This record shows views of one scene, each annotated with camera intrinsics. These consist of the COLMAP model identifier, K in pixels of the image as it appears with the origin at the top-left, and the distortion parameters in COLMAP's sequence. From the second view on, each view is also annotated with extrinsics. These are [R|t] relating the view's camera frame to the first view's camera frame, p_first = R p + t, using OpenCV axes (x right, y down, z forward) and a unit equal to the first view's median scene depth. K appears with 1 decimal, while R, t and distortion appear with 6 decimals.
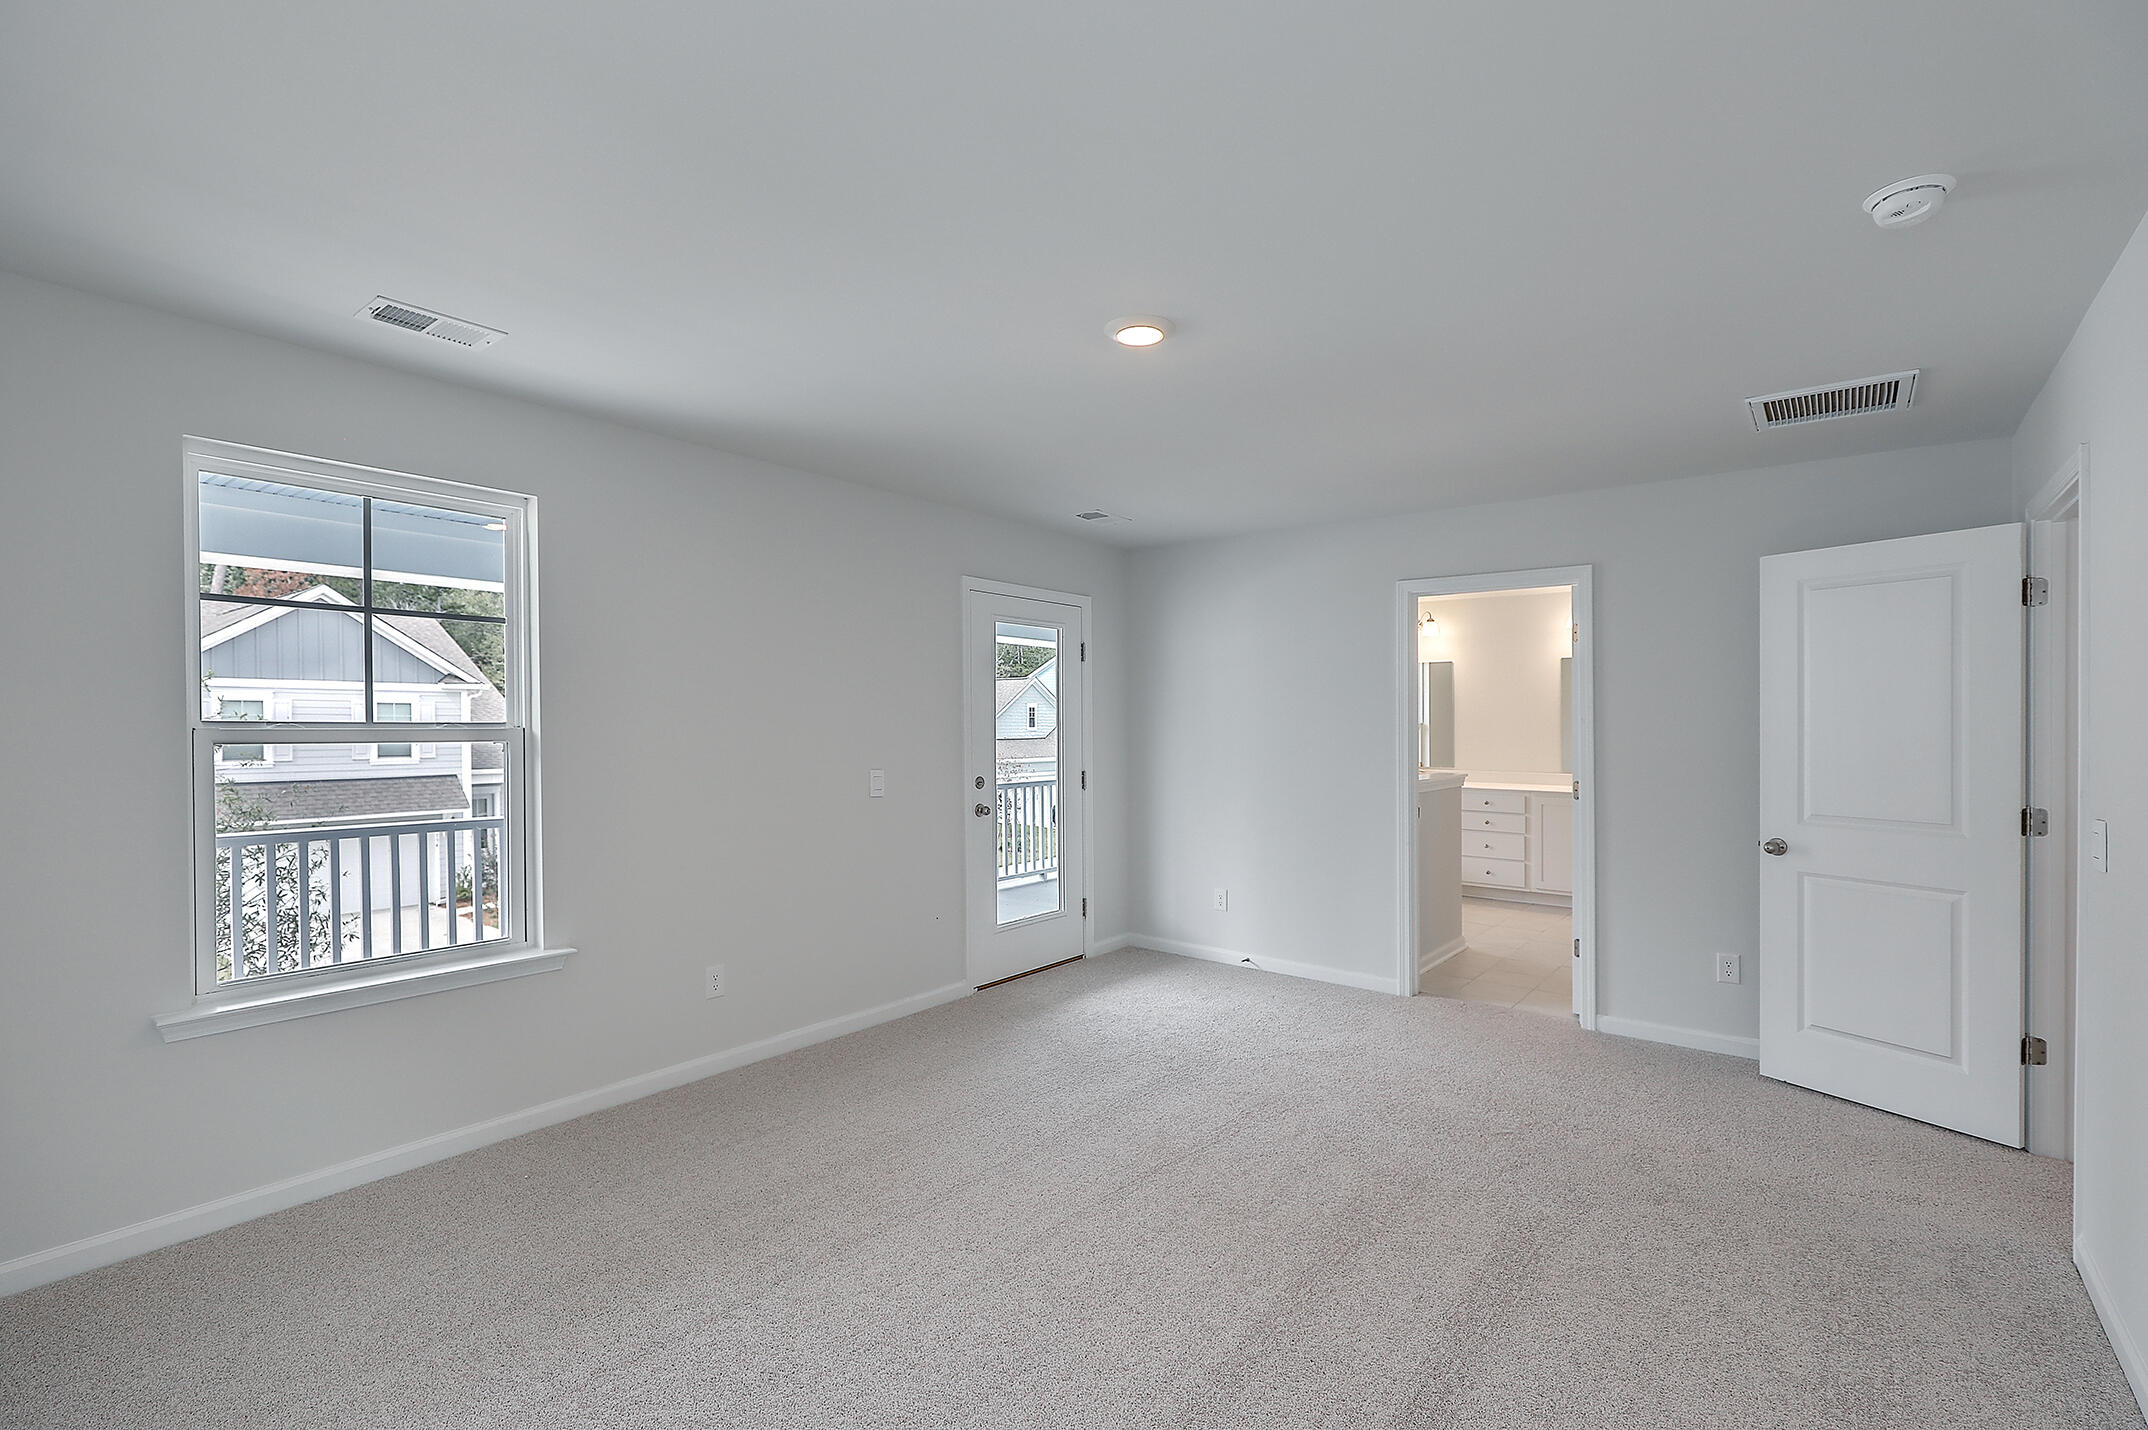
lens RADIAL K [[955.5, 0, 1084.3], [0, 955.5, 729.8], [0, 0, 1]] dist [-0.000701, -0.000041]
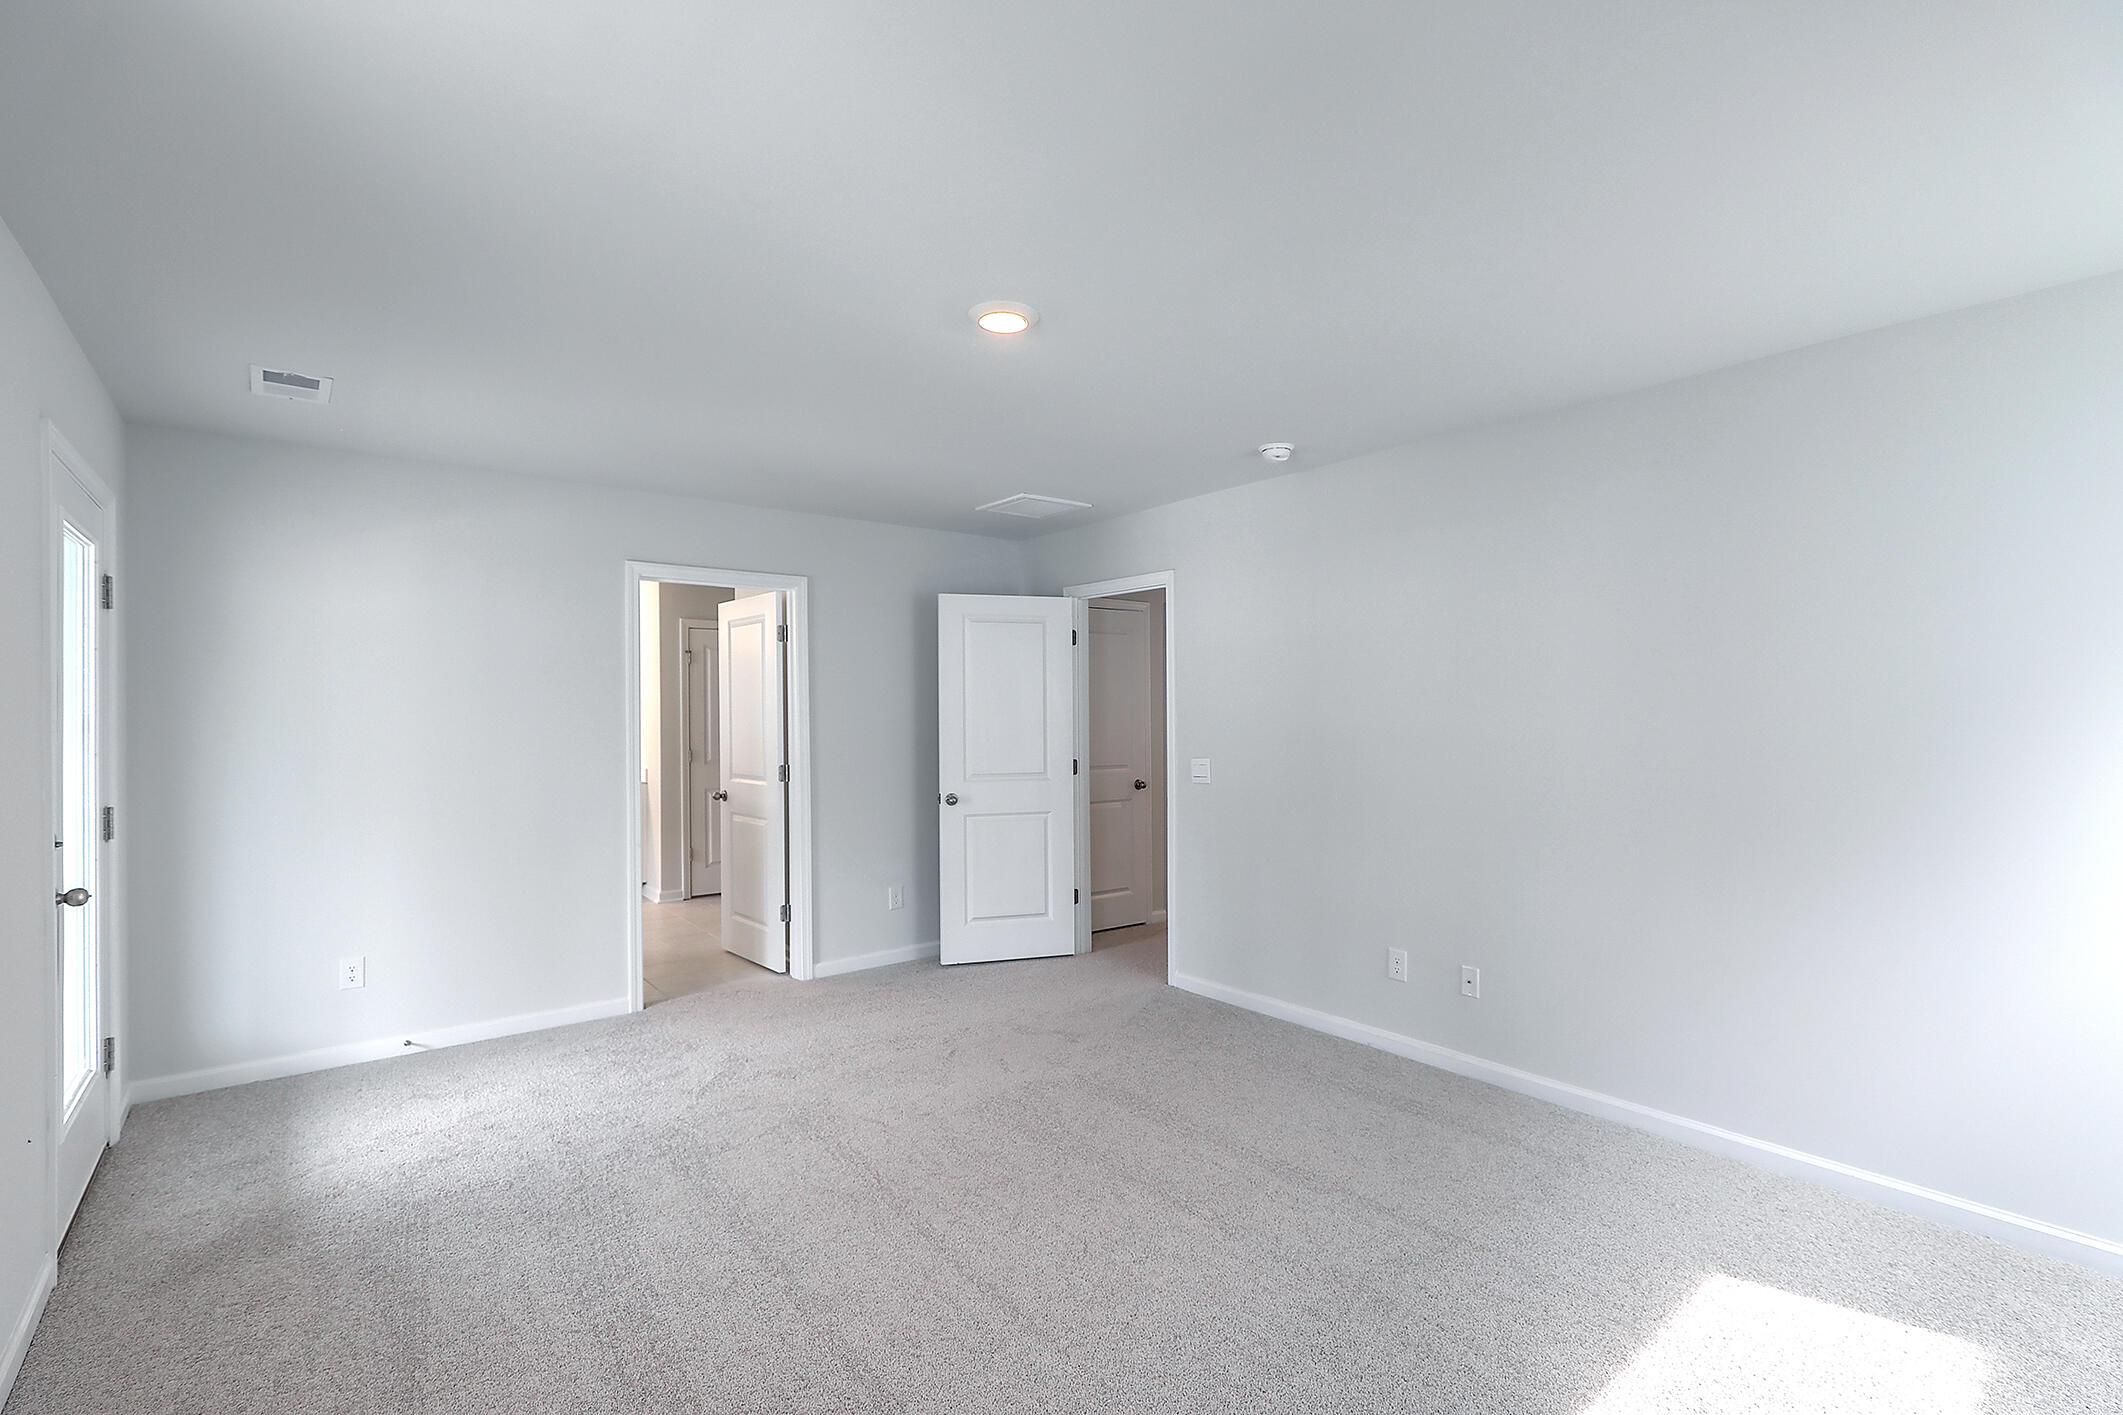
lens RADIAL K [[957.8, 0, 1061.5], [0, 957.8, 707.5], [0, 0, 1]] dist [-0.000257, -0.000040]
pose [[0.236953, 0.001737, 0.971519, -0.409598], [0.015997, 0.999856, -0.005690, -0.002064], [-0.971389, 0.016890, 0.236891, 0.334709]]
